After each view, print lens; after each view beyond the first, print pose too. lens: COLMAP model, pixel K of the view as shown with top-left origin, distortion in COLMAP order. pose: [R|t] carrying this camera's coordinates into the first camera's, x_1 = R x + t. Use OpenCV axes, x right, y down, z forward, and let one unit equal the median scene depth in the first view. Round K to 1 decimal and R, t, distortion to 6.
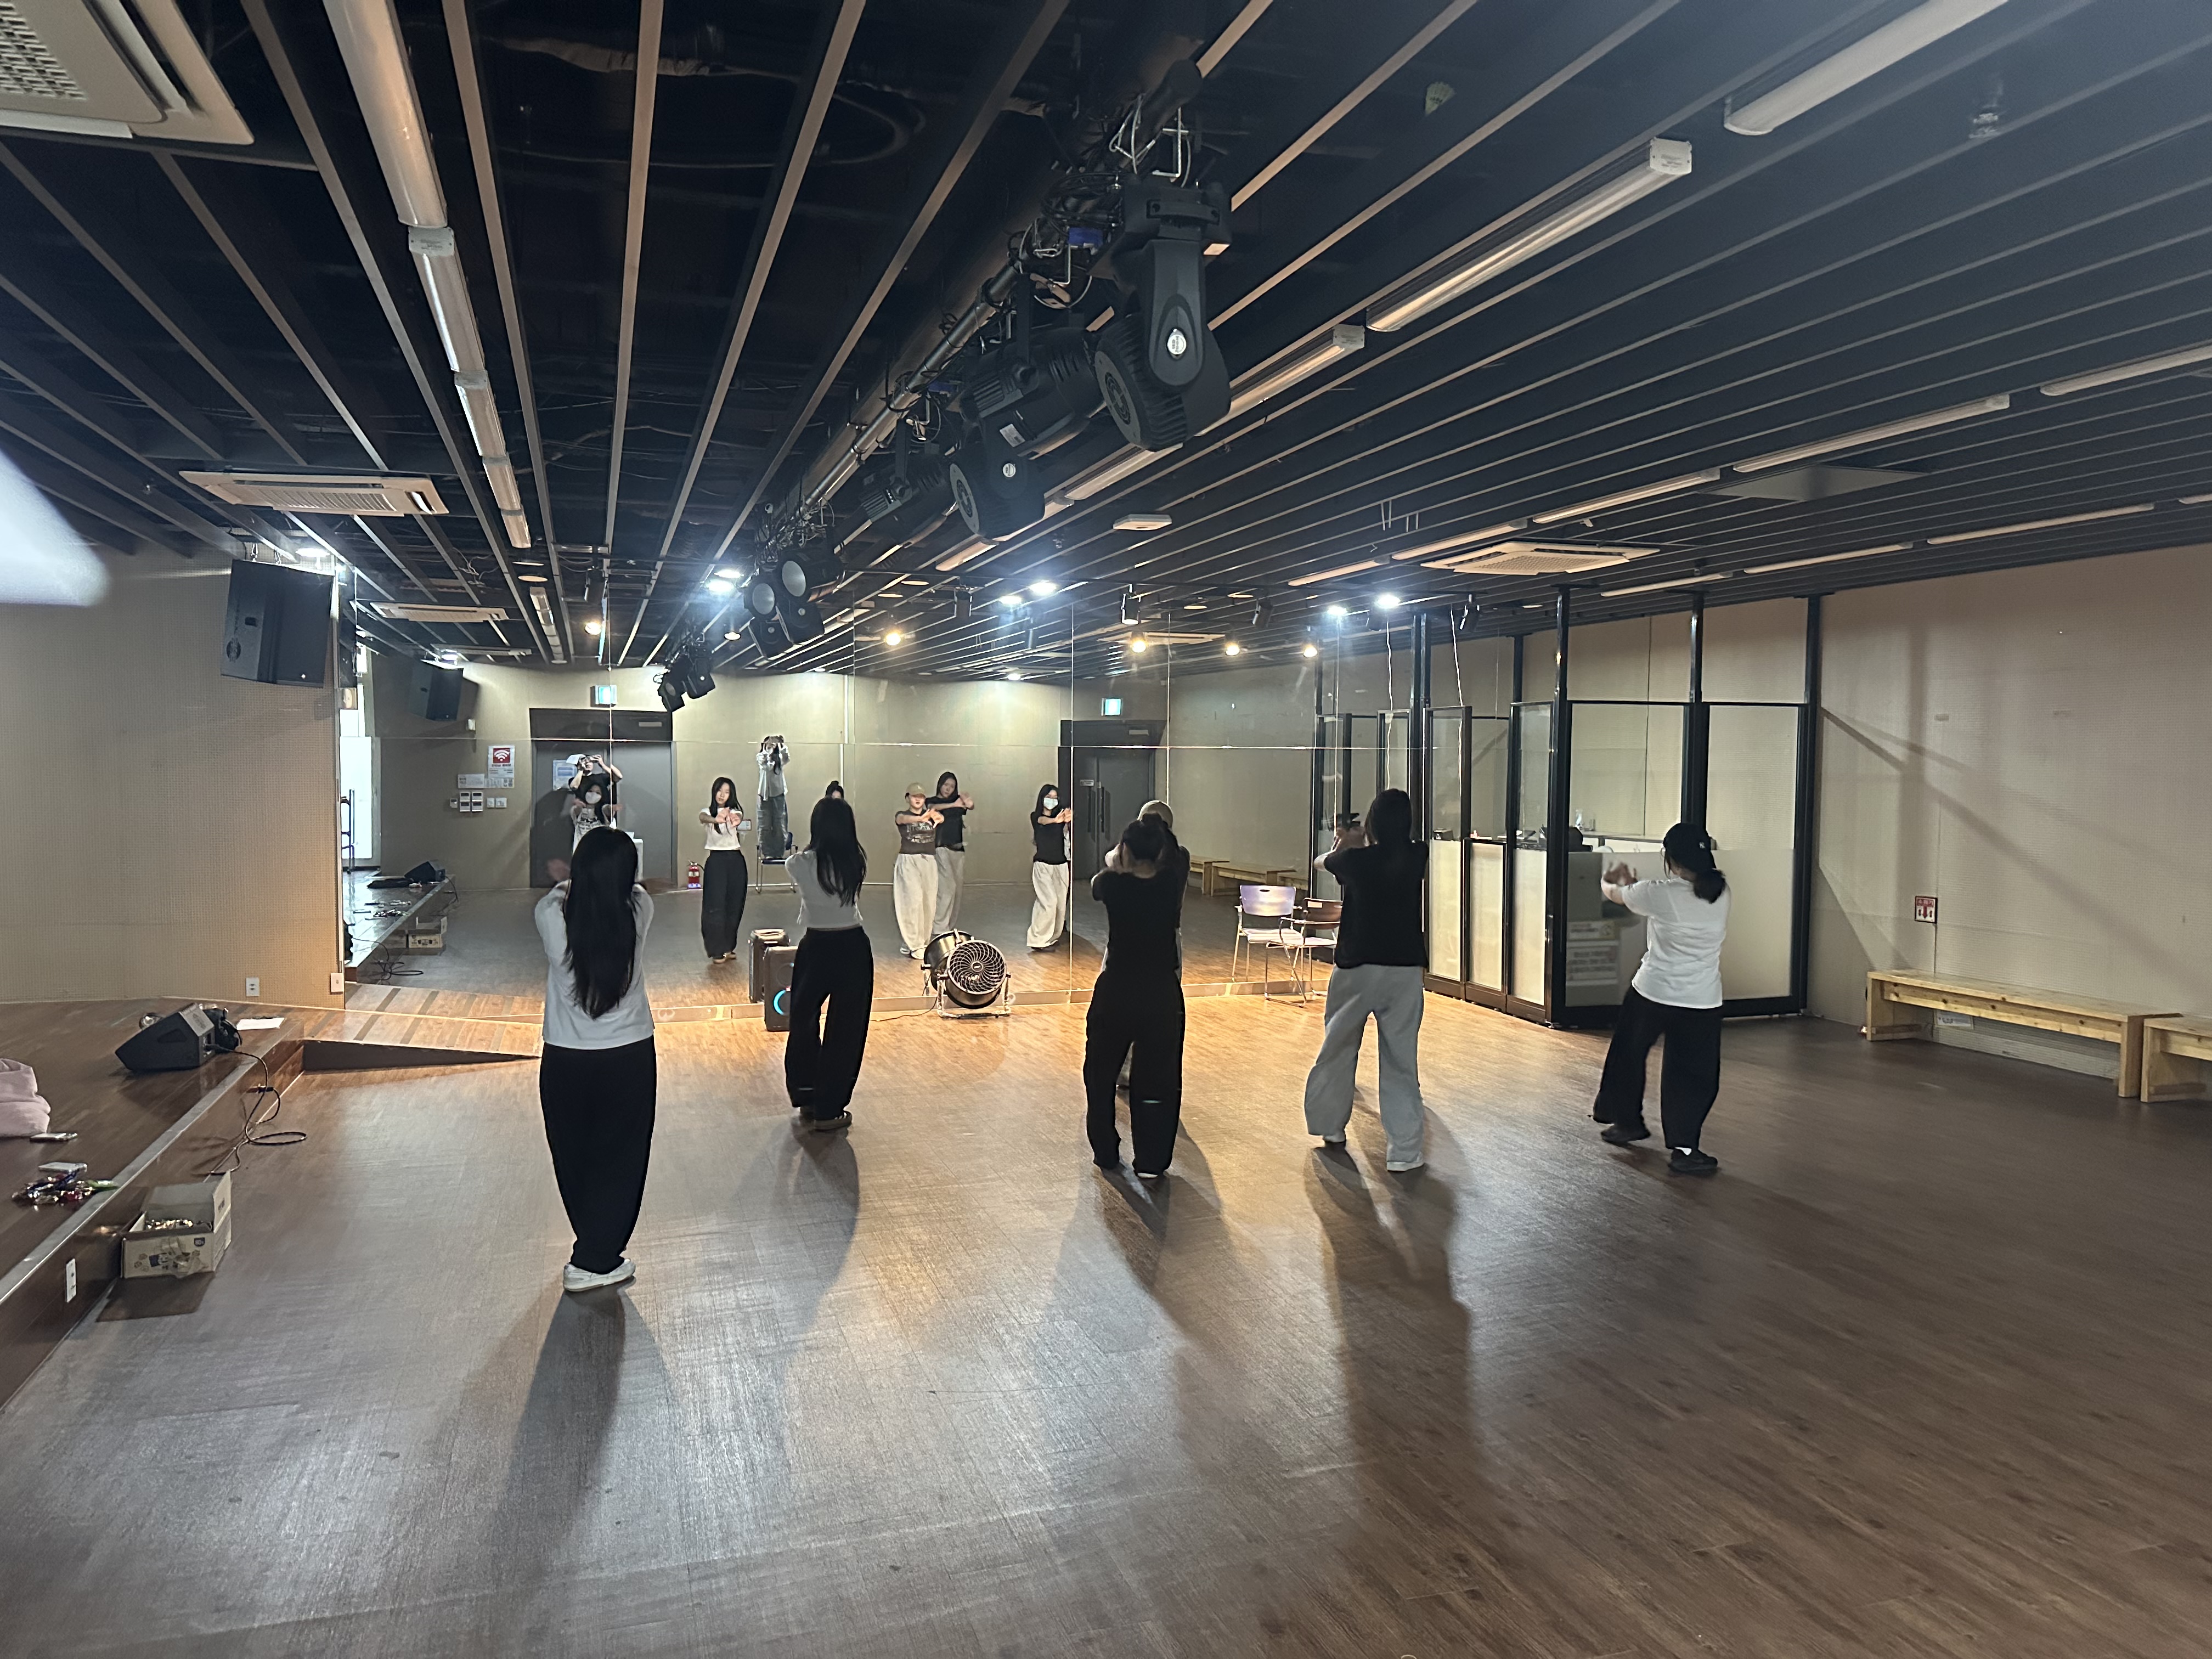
lens RADIAL K [[1560.6, 0, 1105.7], [0, 1560.6, 847.8], [0, 0, 1]] dist [0.066603, -0.083264]
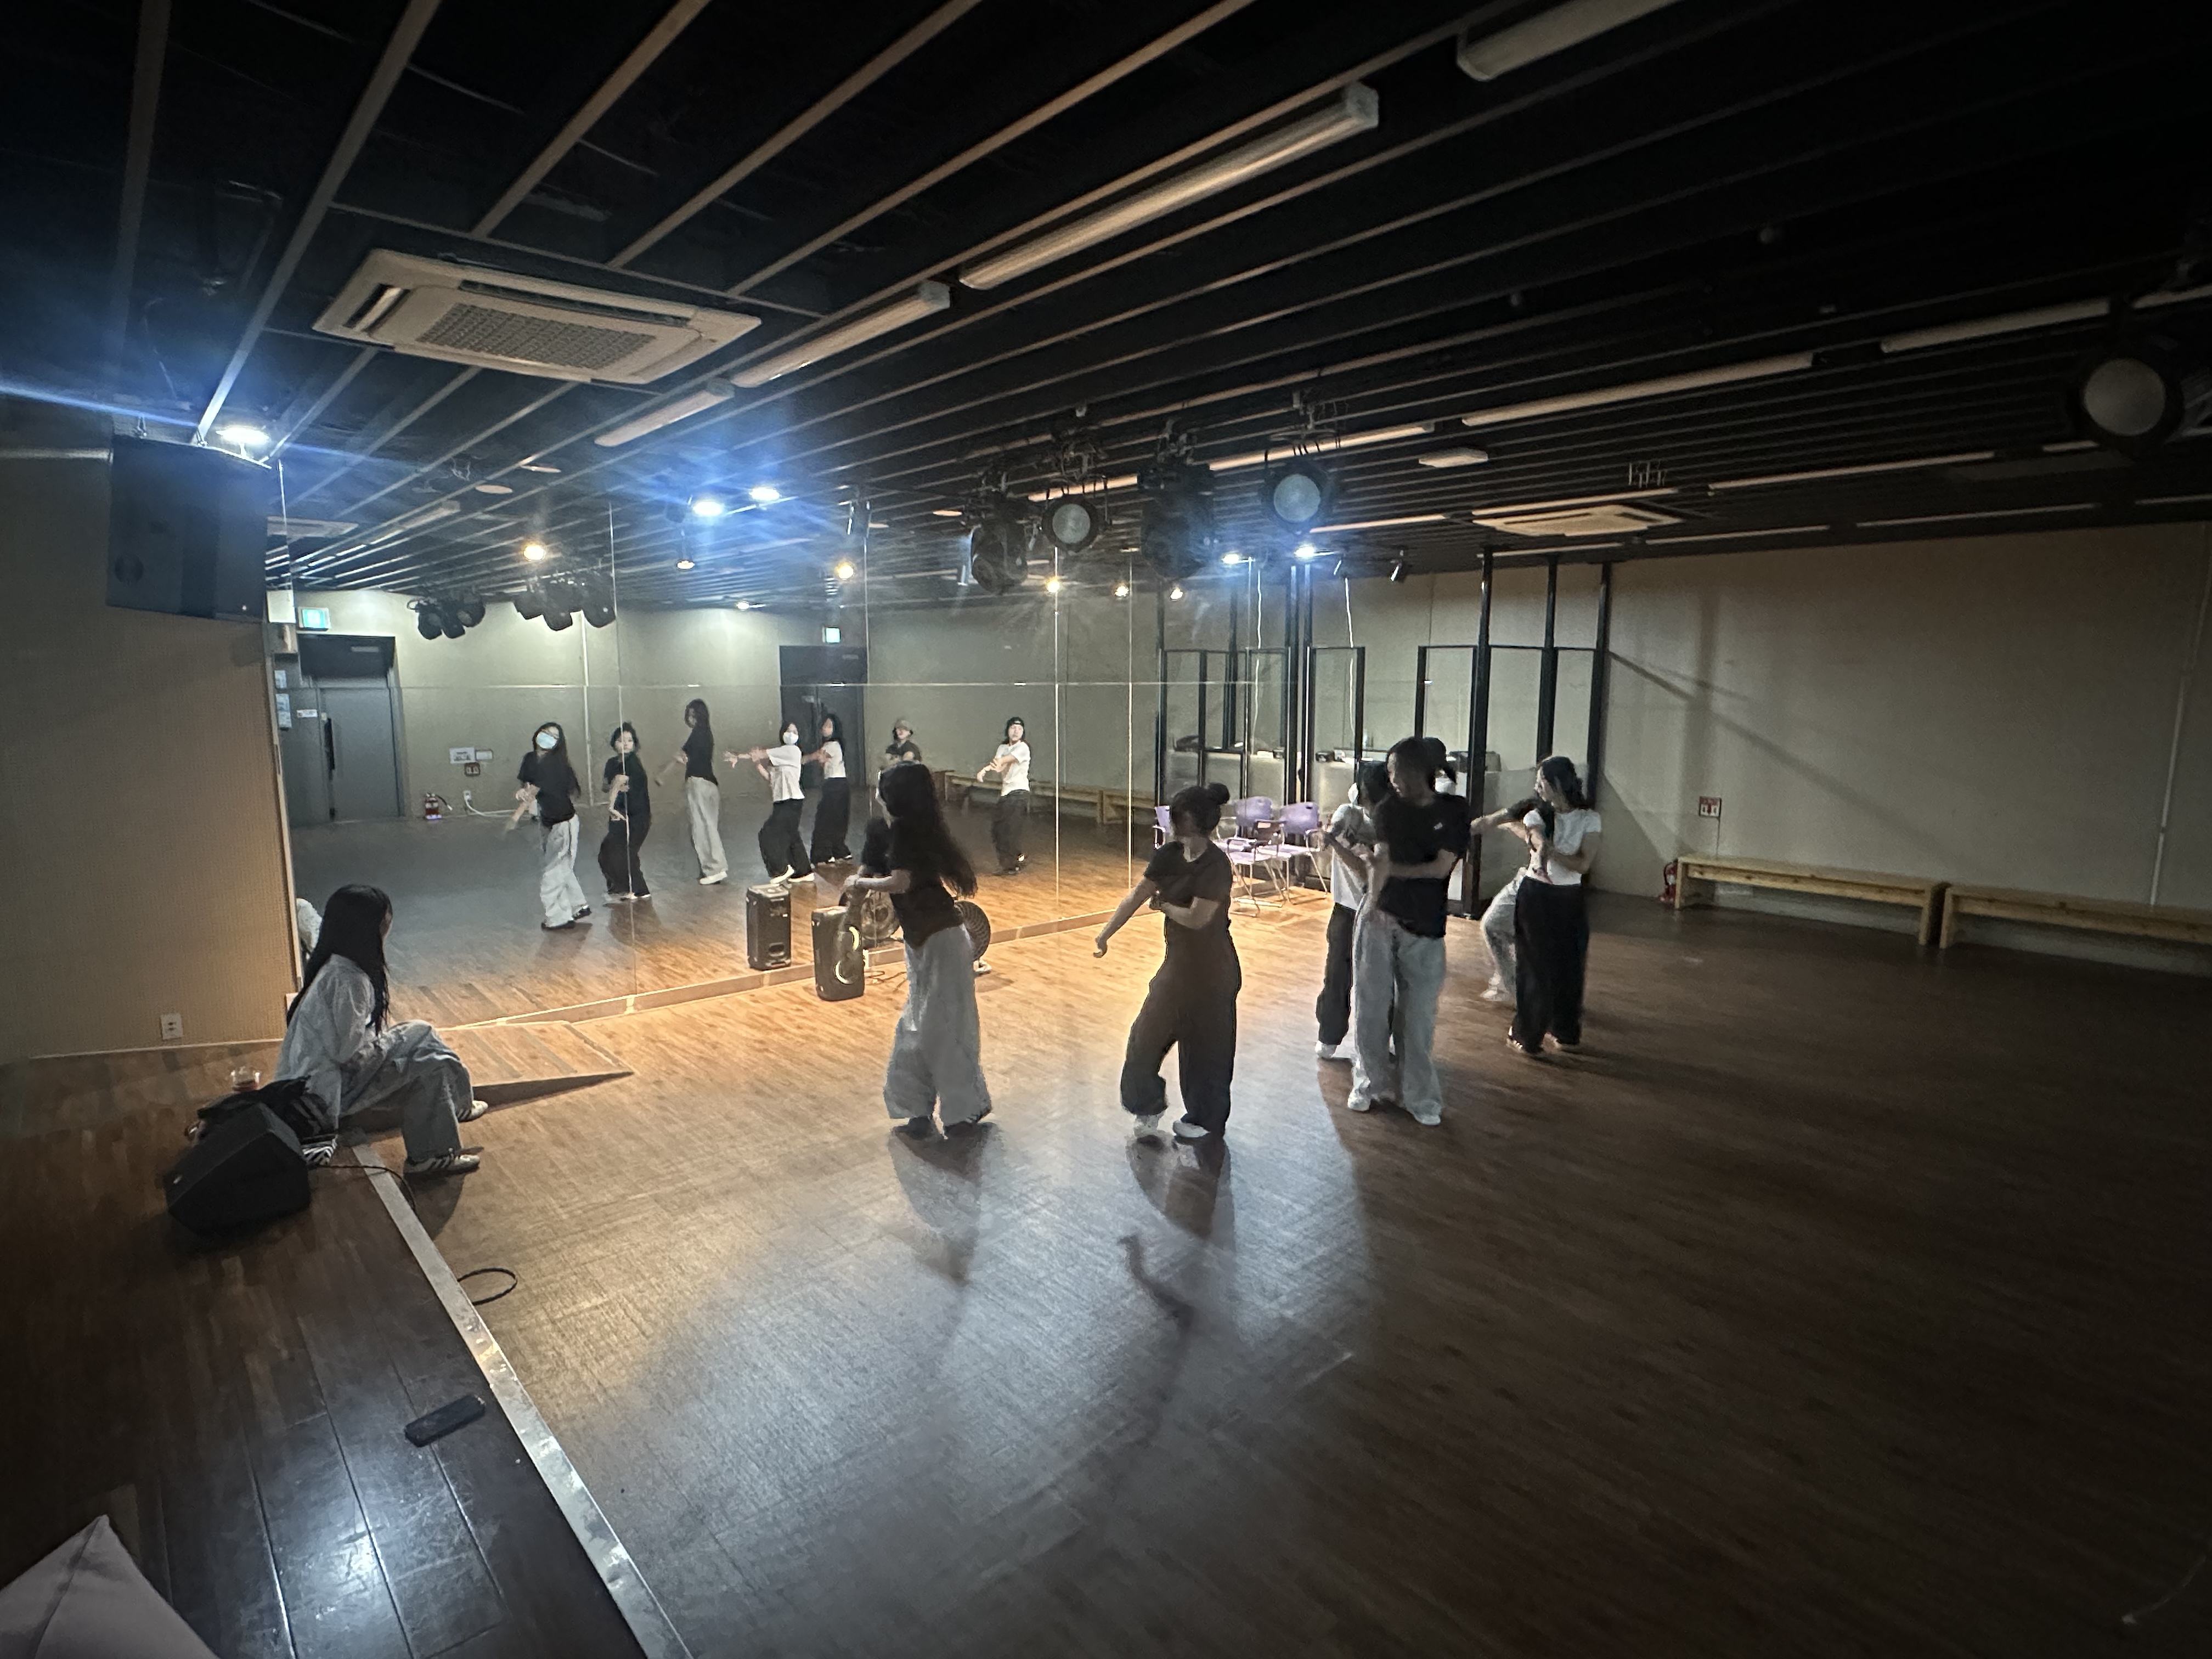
lens RADIAL K [[1150.7, 0, 1106.8], [0, 1150.7, 840.7], [0, 0, 1]] dist [-0.010280, 0.007094]
pose [[0.916069, -0.061866, 0.396221, -0.359355], [0.024974, 0.994912, 0.097604, -0.043248], [-0.400243, -0.079517, 0.912953, 0.348107]]
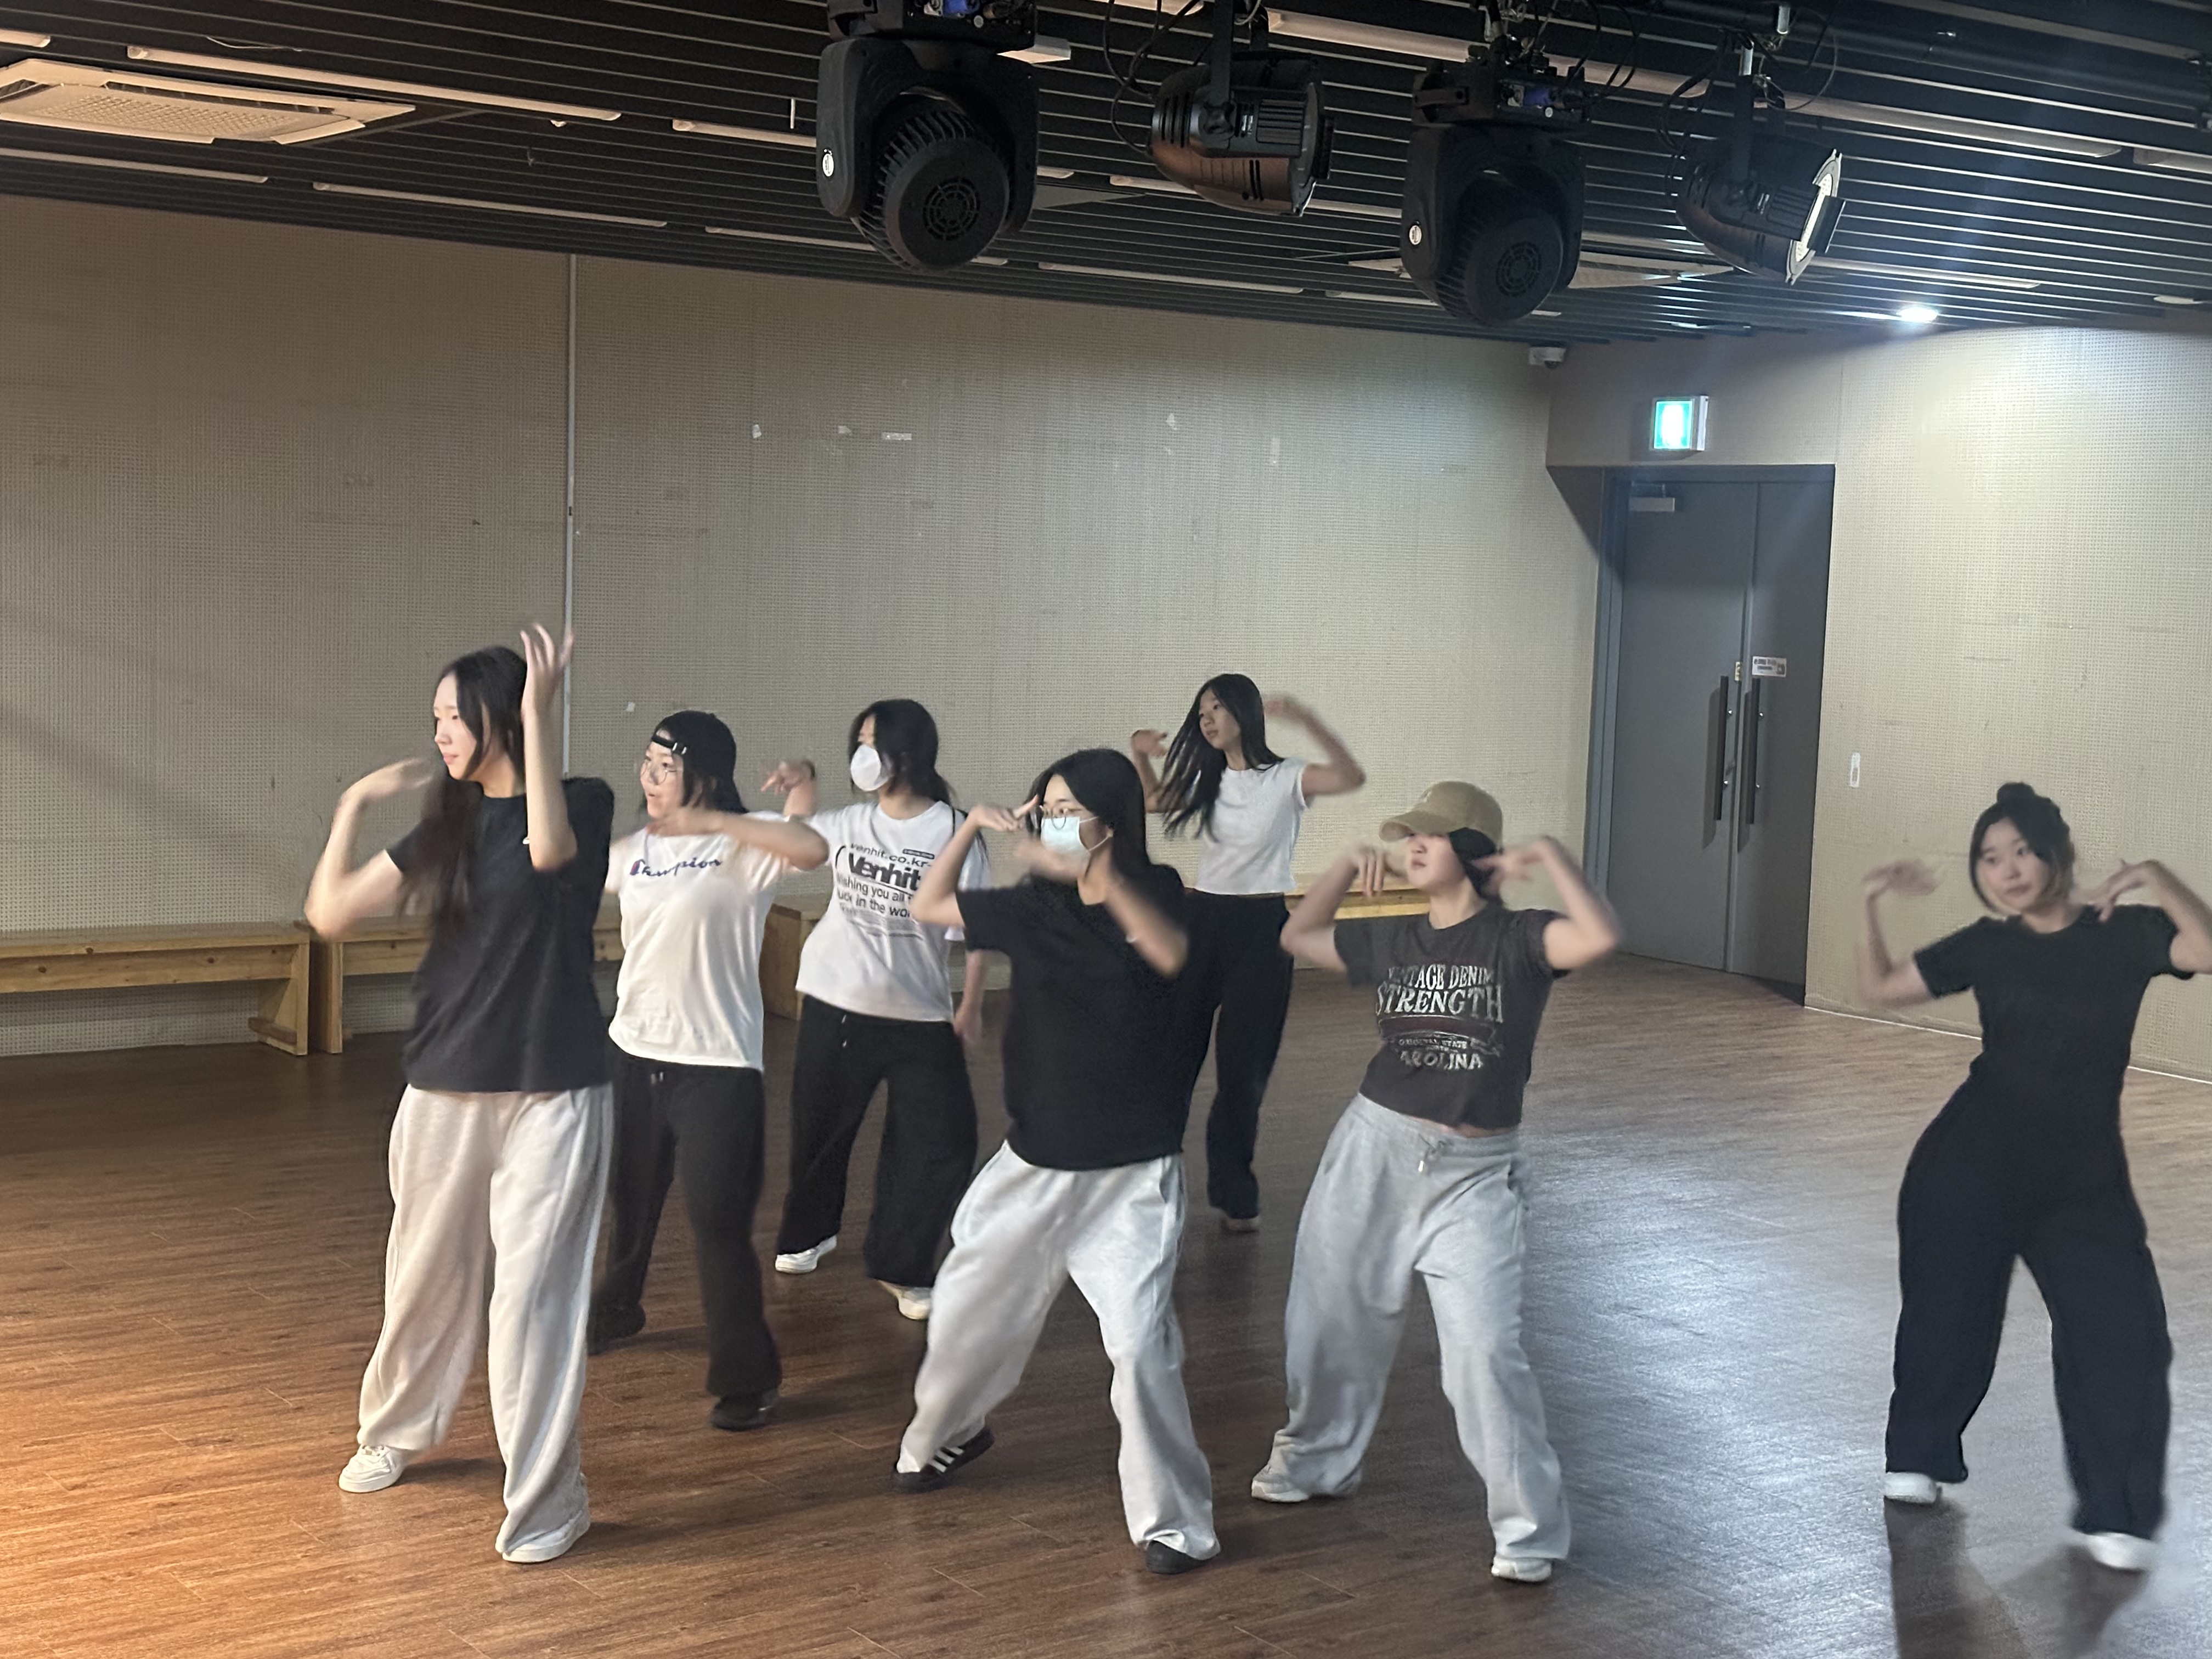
lens RADIAL K [[3138.3, 0, 1106.2], [0, 3138.3, 833.8], [0, 0, 1]] dist [0.077706, 0.000000]
pose [[-0.319307, -0.105777, 0.941729, -0.643826], [0.011973, 0.993221, 0.115621, -0.077325], [-0.947576, 0.048194, -0.315876, 0.996982]]
